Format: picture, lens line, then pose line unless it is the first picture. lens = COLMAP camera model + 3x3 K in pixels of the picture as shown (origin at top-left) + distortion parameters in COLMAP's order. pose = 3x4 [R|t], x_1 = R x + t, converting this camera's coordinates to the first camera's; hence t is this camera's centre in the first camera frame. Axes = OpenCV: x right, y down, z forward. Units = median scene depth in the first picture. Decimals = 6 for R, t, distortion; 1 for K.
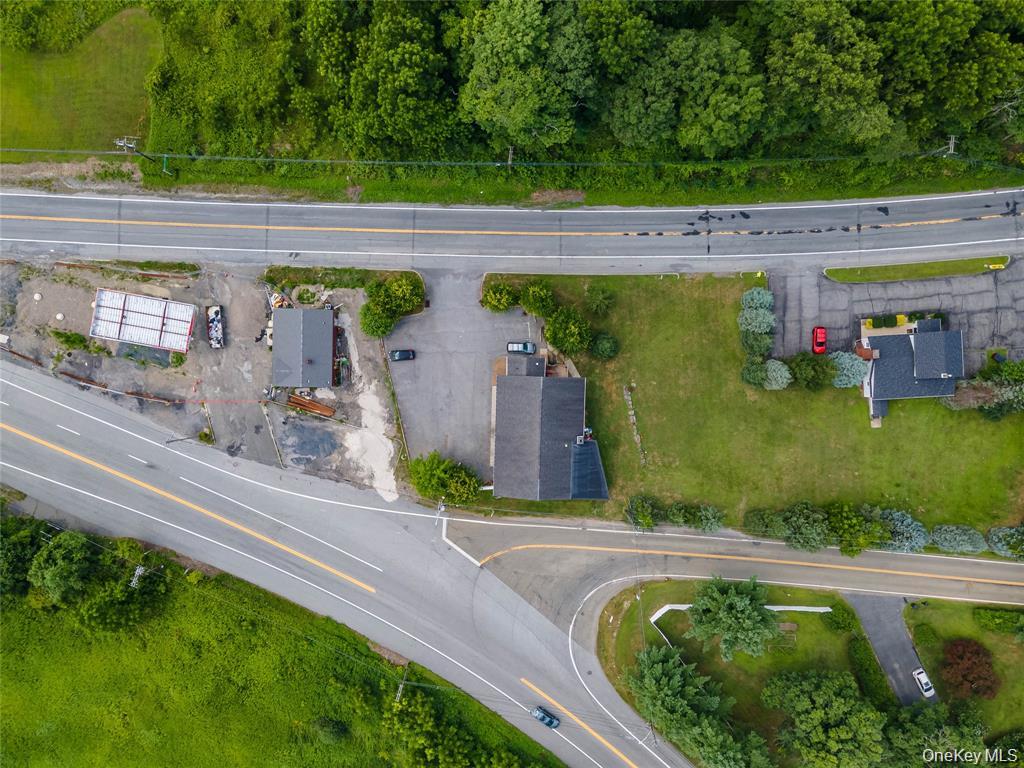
lens RADIAL K [[749.1, 0, 512.0], [0, 749.1, 384.0], [0, 0, 1]] dist [0.035586, 0.012637]
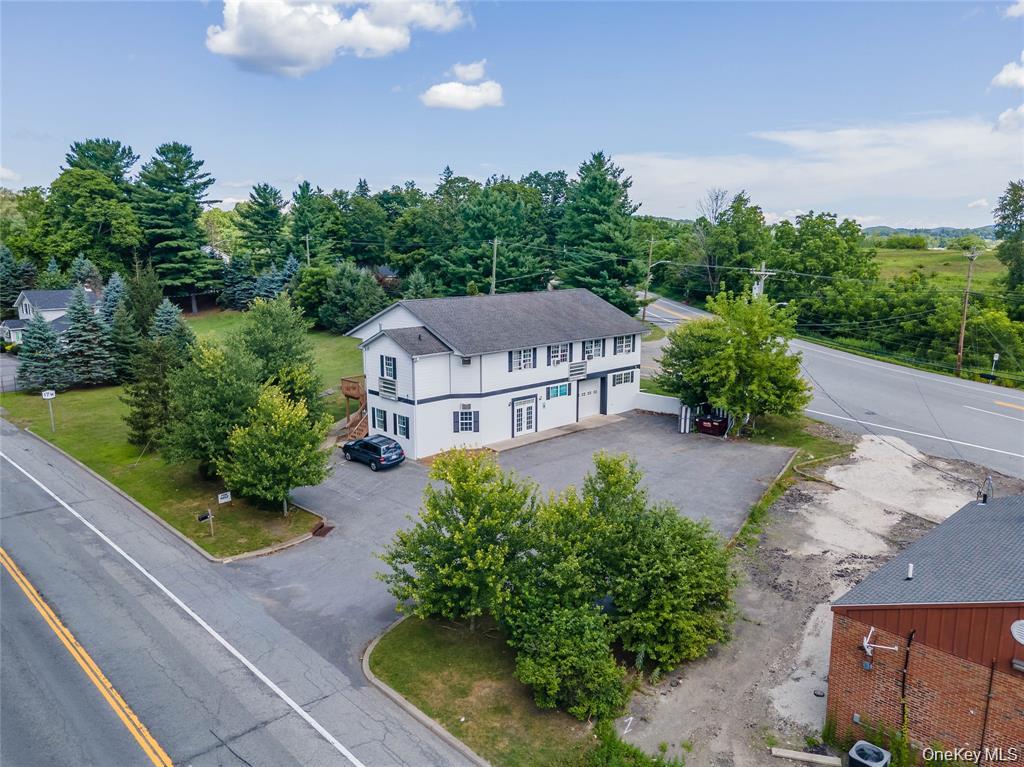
lens RADIAL K [[749.1, 0, 512.0], [0, 749.1, 383.5], [0, 0, 1]] dist [0.035586, 0.012637]
pose [[-0.715572, -0.134962, 0.685377, -0.288460], [0.698333, -0.162043, 0.697190, -0.253493], [0.016967, 0.977511, 0.210202, 0.884585]]
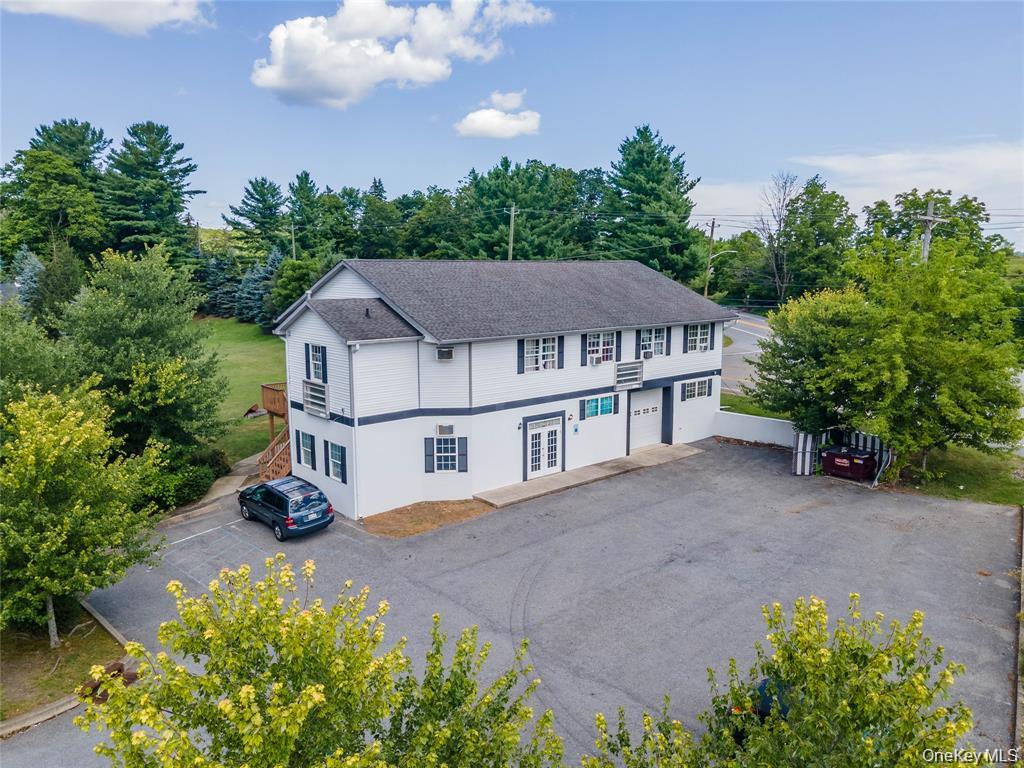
lens RADIAL K [[749.1, 0, 512.0], [0, 749.1, 384.0], [0, 0, 1]] dist [0.035586, 0.012637]
pose [[-0.682983, -0.115758, 0.721204, -0.188598], [0.730157, -0.135421, 0.669726, -0.141561], [0.020140, 0.984003, 0.177011, 0.922270]]
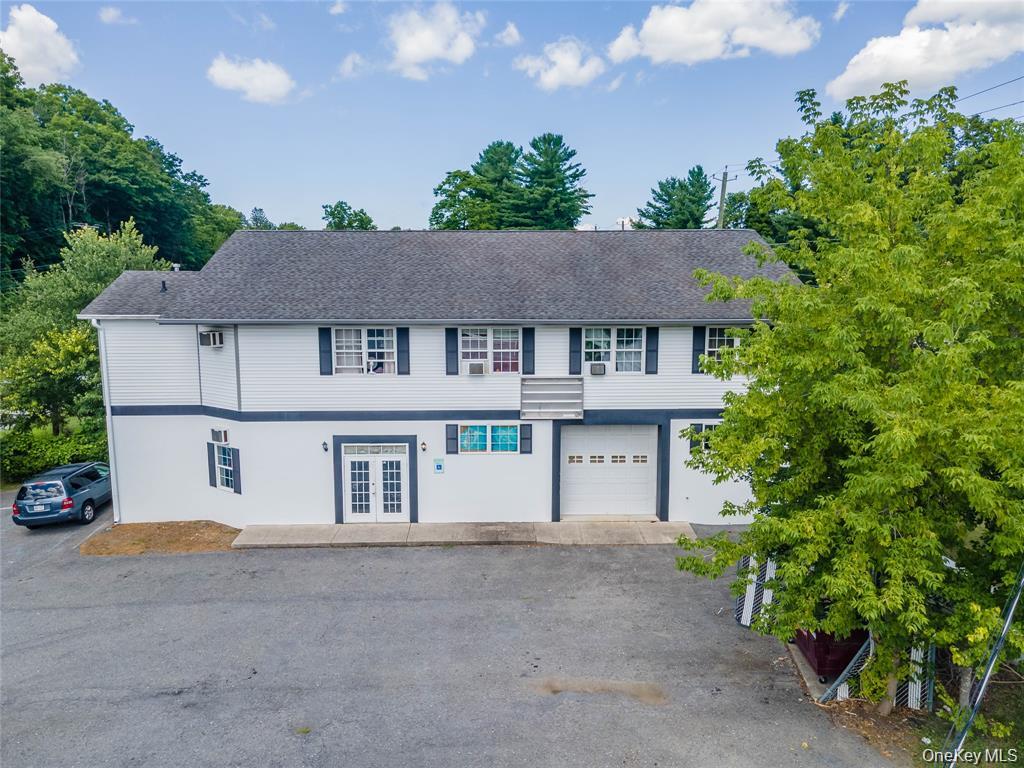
lens RADIAL K [[749.1, 0, 512.0], [0, 749.1, 384.0], [0, 0, 1]] dist [0.035586, 0.012637]
pose [[-0.054594, -0.142415, 0.988300, -0.193443], [0.998002, -0.039318, 0.049464, 0.059560], [0.031814, 0.989026, 0.144277, 0.939940]]
